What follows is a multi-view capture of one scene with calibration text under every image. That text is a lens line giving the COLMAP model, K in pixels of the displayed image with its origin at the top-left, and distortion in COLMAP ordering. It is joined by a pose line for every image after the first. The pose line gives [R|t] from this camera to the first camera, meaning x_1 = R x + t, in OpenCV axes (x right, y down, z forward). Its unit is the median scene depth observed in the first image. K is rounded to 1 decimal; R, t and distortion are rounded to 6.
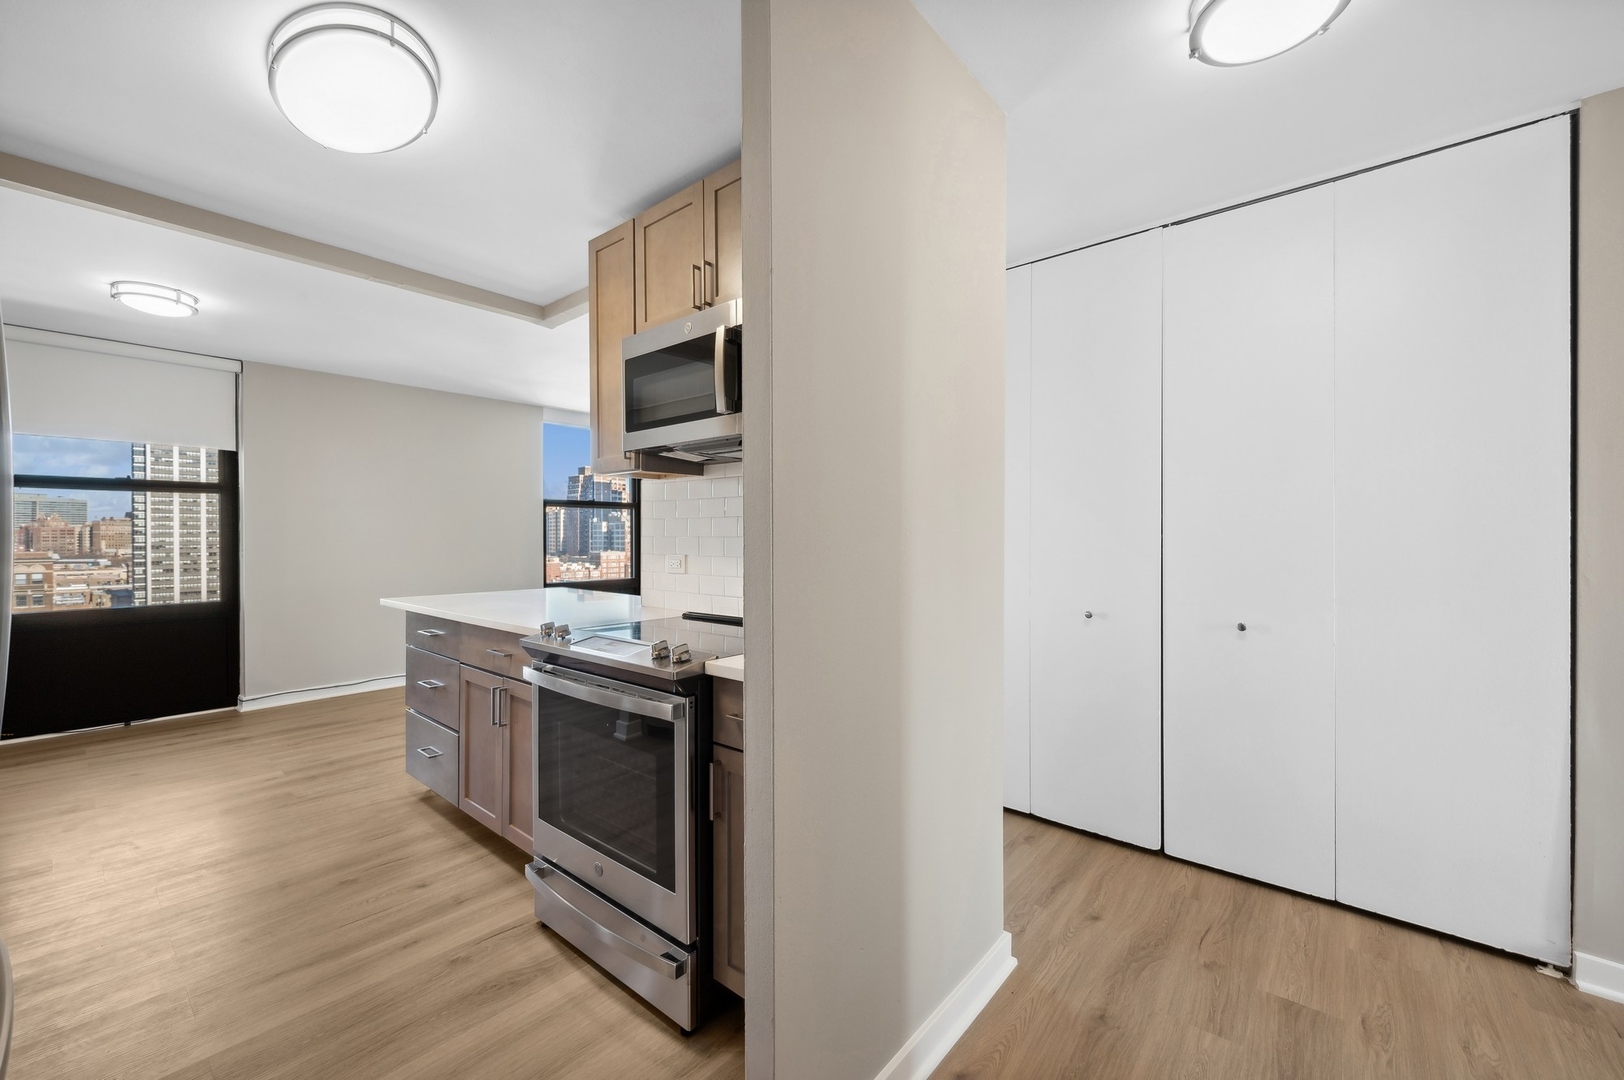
lens RADIAL K [[642.6, 0, 812.1], [0, 642.6, 539.1], [0, 0, 1]] dist [0.001209, 0.000523]
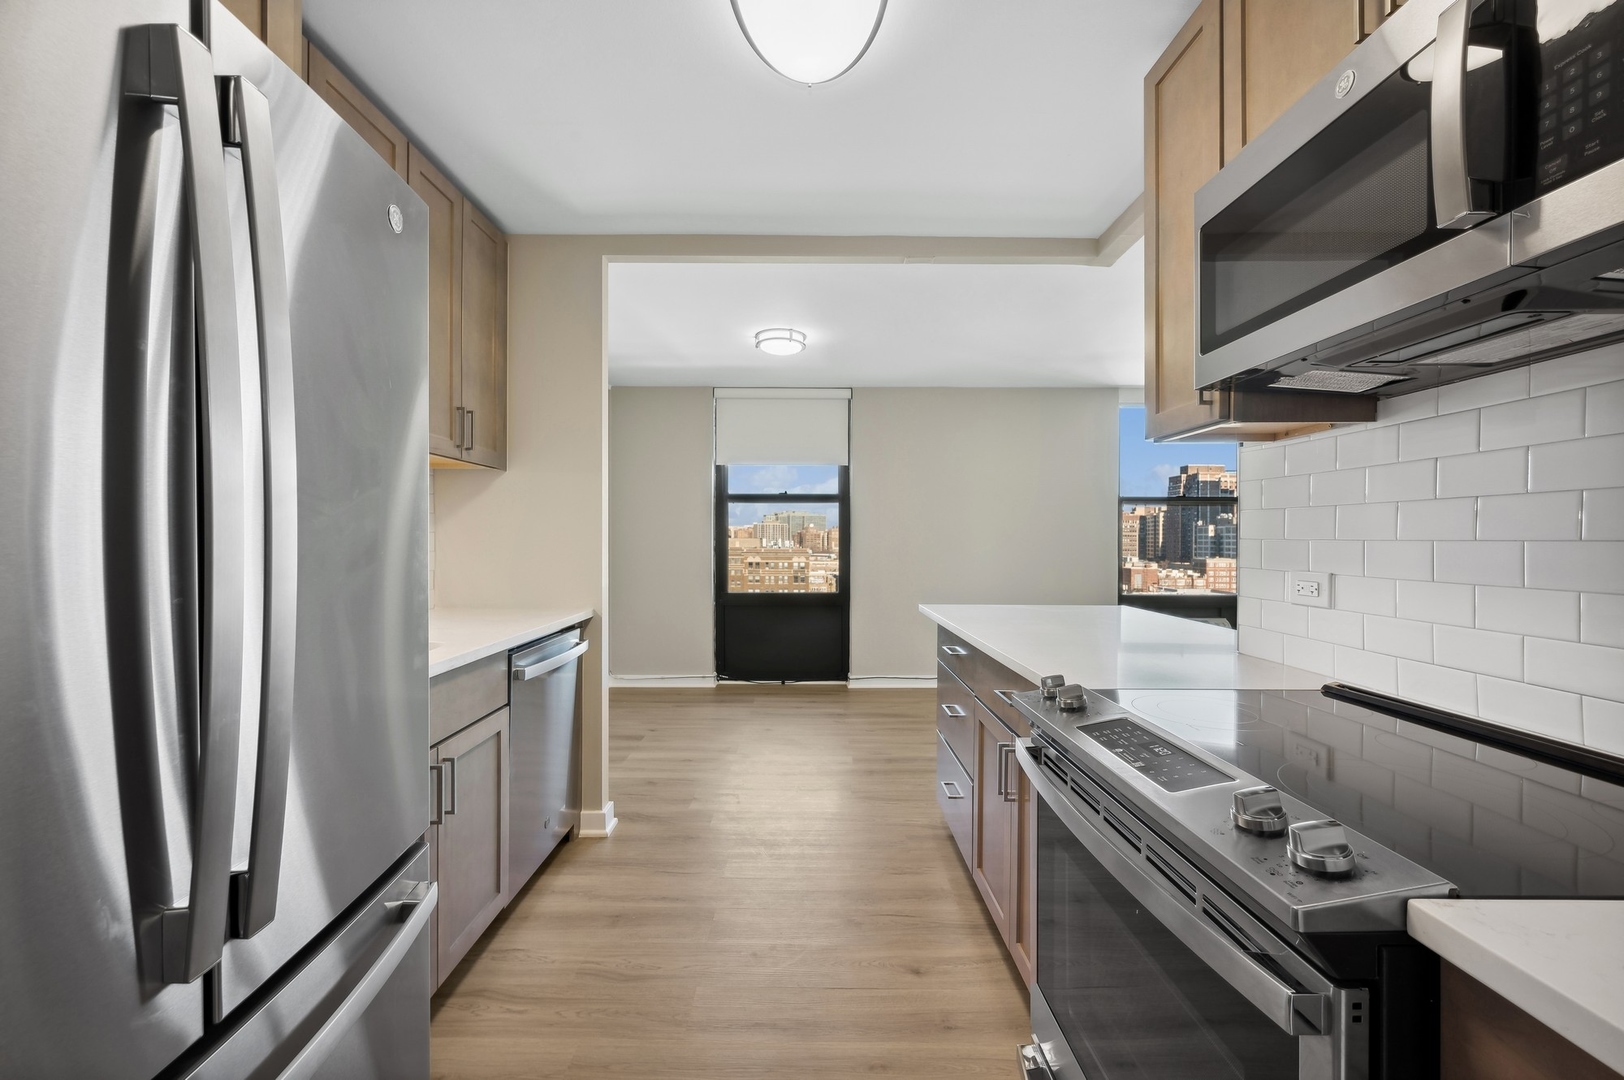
lens RADIAL K [[642.6, 0, 812.1], [0, 642.6, 539.1], [0, 0, 1]] dist [0.001209, 0.000523]
pose [[0.646264, 0.004548, -0.763100, -0.064193], [-0.009597, 0.999952, -0.002168, 0.000820], [0.763053, 0.008725, 0.646276, 0.307290]]
